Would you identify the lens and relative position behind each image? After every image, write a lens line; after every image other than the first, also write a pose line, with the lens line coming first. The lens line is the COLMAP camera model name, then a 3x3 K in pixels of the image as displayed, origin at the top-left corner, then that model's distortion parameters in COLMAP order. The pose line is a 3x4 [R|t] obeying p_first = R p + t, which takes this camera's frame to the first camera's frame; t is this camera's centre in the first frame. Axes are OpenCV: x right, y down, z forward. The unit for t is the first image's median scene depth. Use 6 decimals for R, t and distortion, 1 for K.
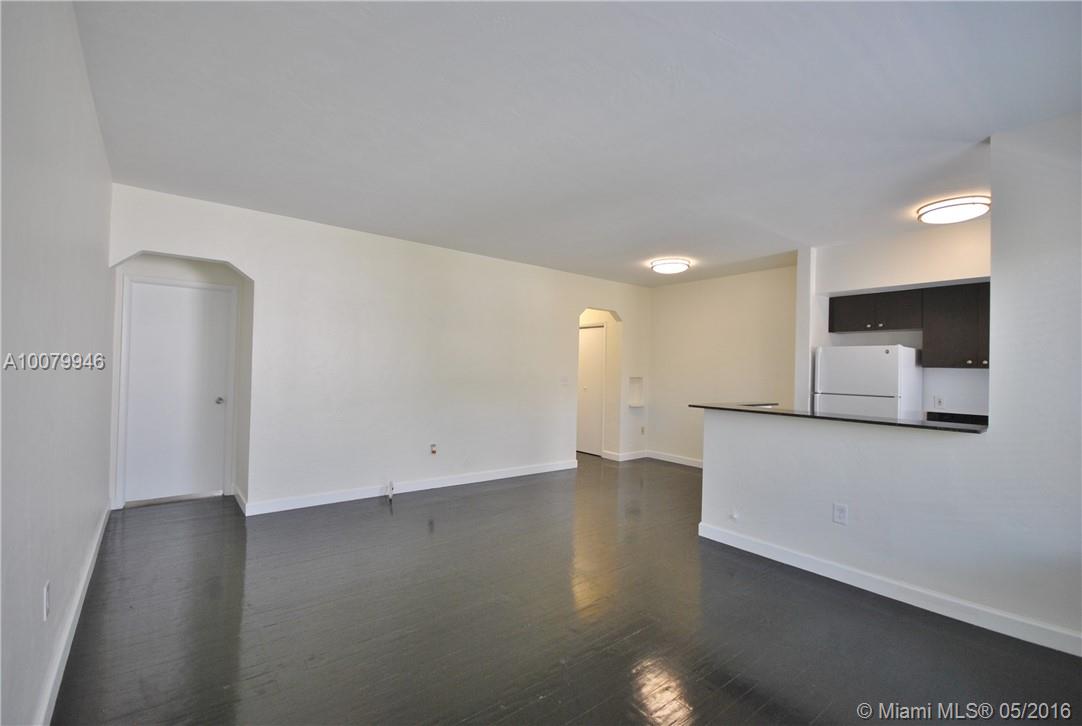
lens RADIAL K [[473.9, 0, 546.3], [0, 473.9, 366.4], [0, 0, 1]] dist [0.001368, 0.000139]
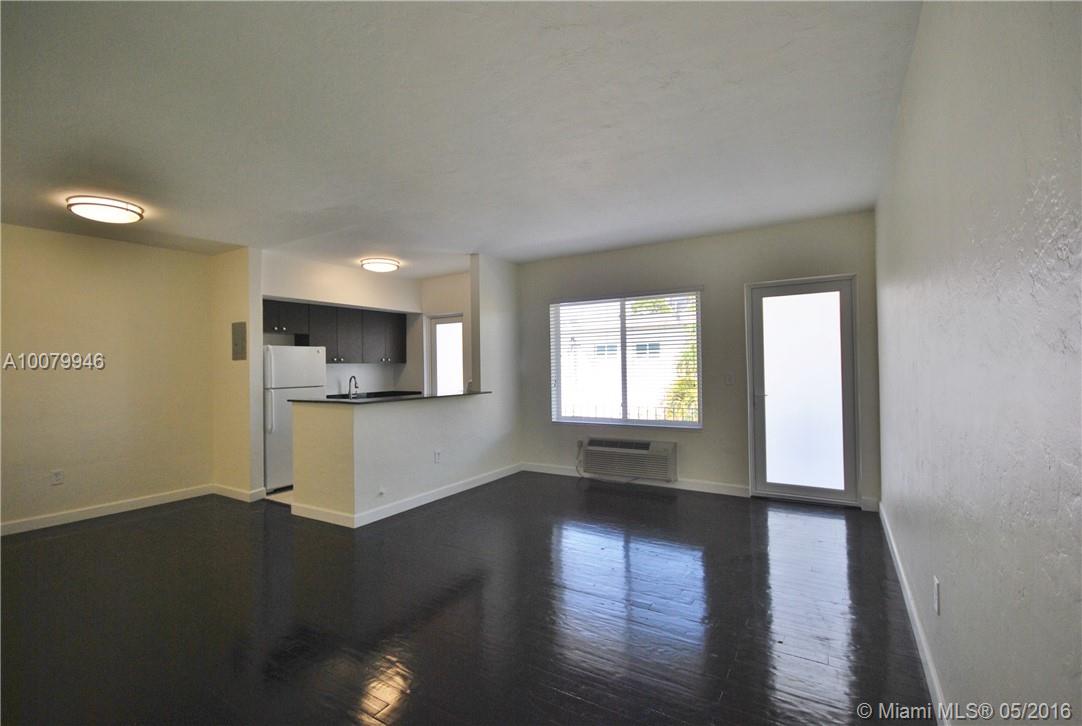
lens RADIAL K [[473.9, 0, 546.3], [0, 473.9, 366.4], [0, 0, 1]] dist [0.001368, 0.000139]
pose [[-0.210789, -0.009503, 0.977485, -0.633979], [0.003848, 0.999937, 0.010551, -0.002350], [-0.977524, 0.005985, -0.210740, 0.623016]]
